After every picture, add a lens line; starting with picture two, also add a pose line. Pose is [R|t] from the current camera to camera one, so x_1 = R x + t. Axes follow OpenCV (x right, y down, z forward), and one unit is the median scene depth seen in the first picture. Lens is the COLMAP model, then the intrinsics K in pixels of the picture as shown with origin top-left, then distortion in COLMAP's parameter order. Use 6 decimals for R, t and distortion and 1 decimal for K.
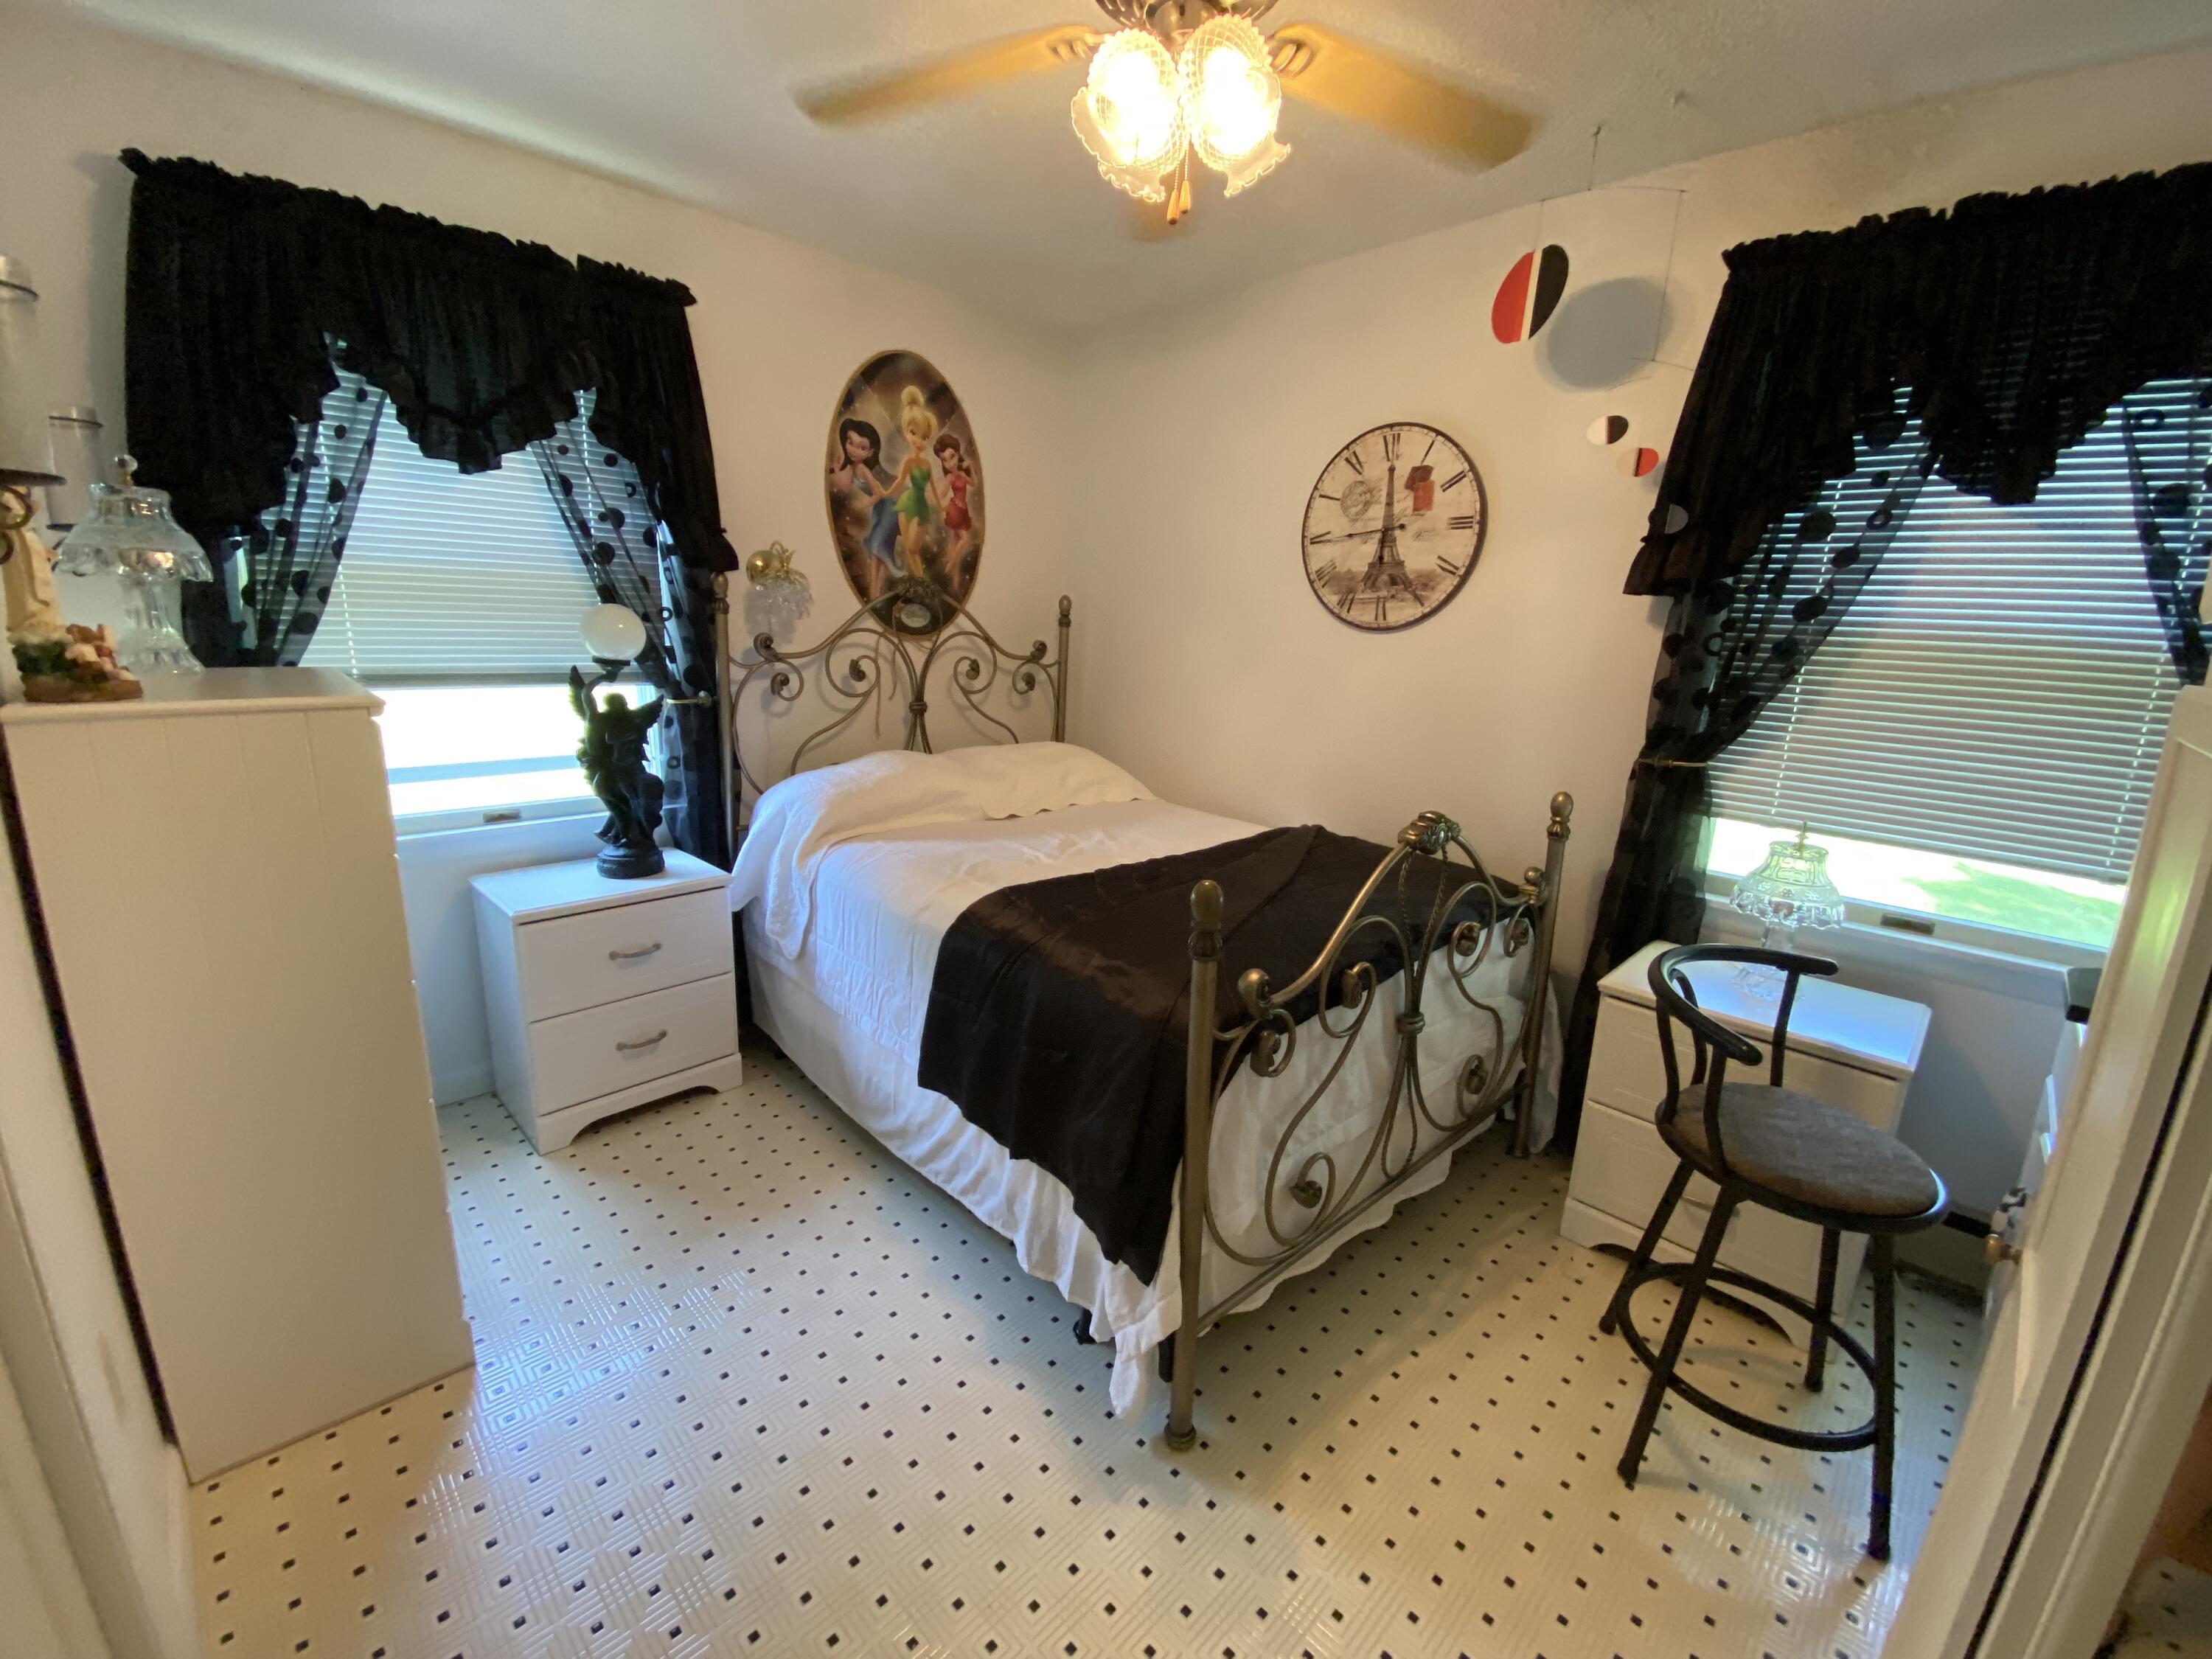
lens RADIAL K [[887.1, 0, 1107.7], [0, 887.1, 824.4], [0, 0, 1]] dist [0.000120, 0.000009]
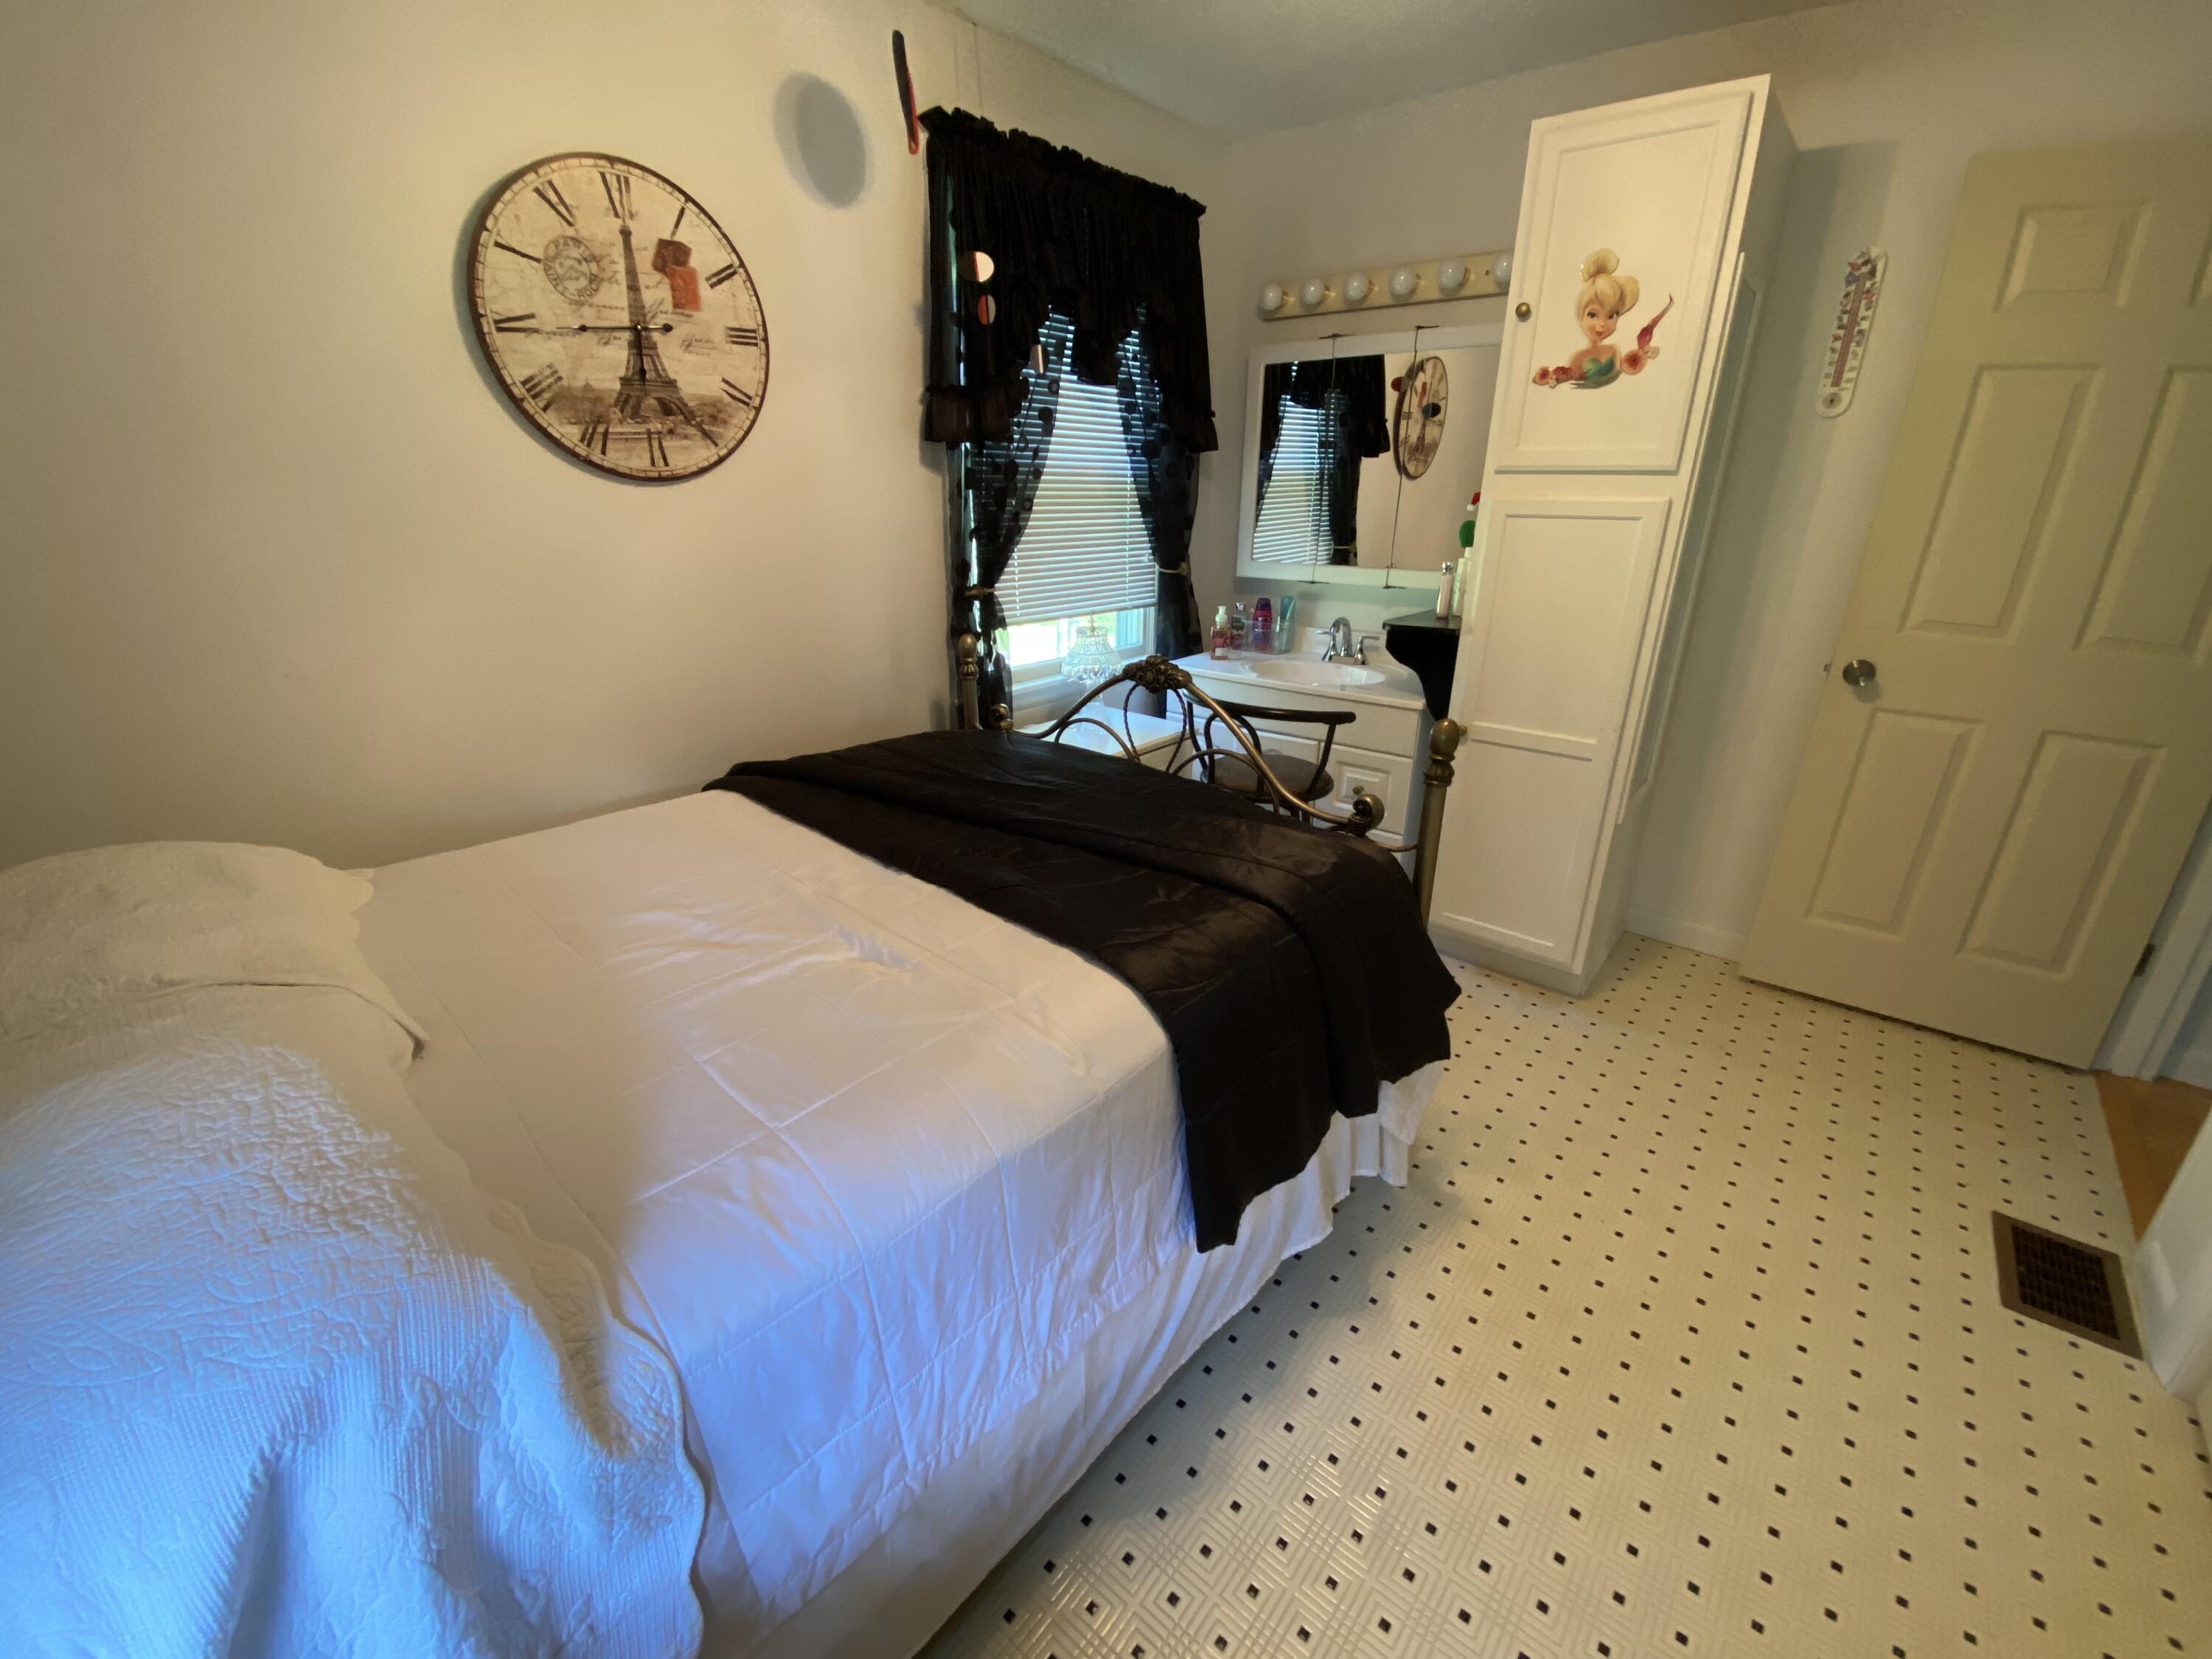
lens RADIAL K [[910.2, 0, 1108.5], [0, 910.2, 830.7], [0, 0, 1]] dist [0.019029, -0.006269]
pose [[-0.051904, -0.389018, 0.919767, -0.520740], [0.219791, 0.893975, 0.390512, -0.181238], [-0.974165, 0.222425, 0.039102, 0.703682]]
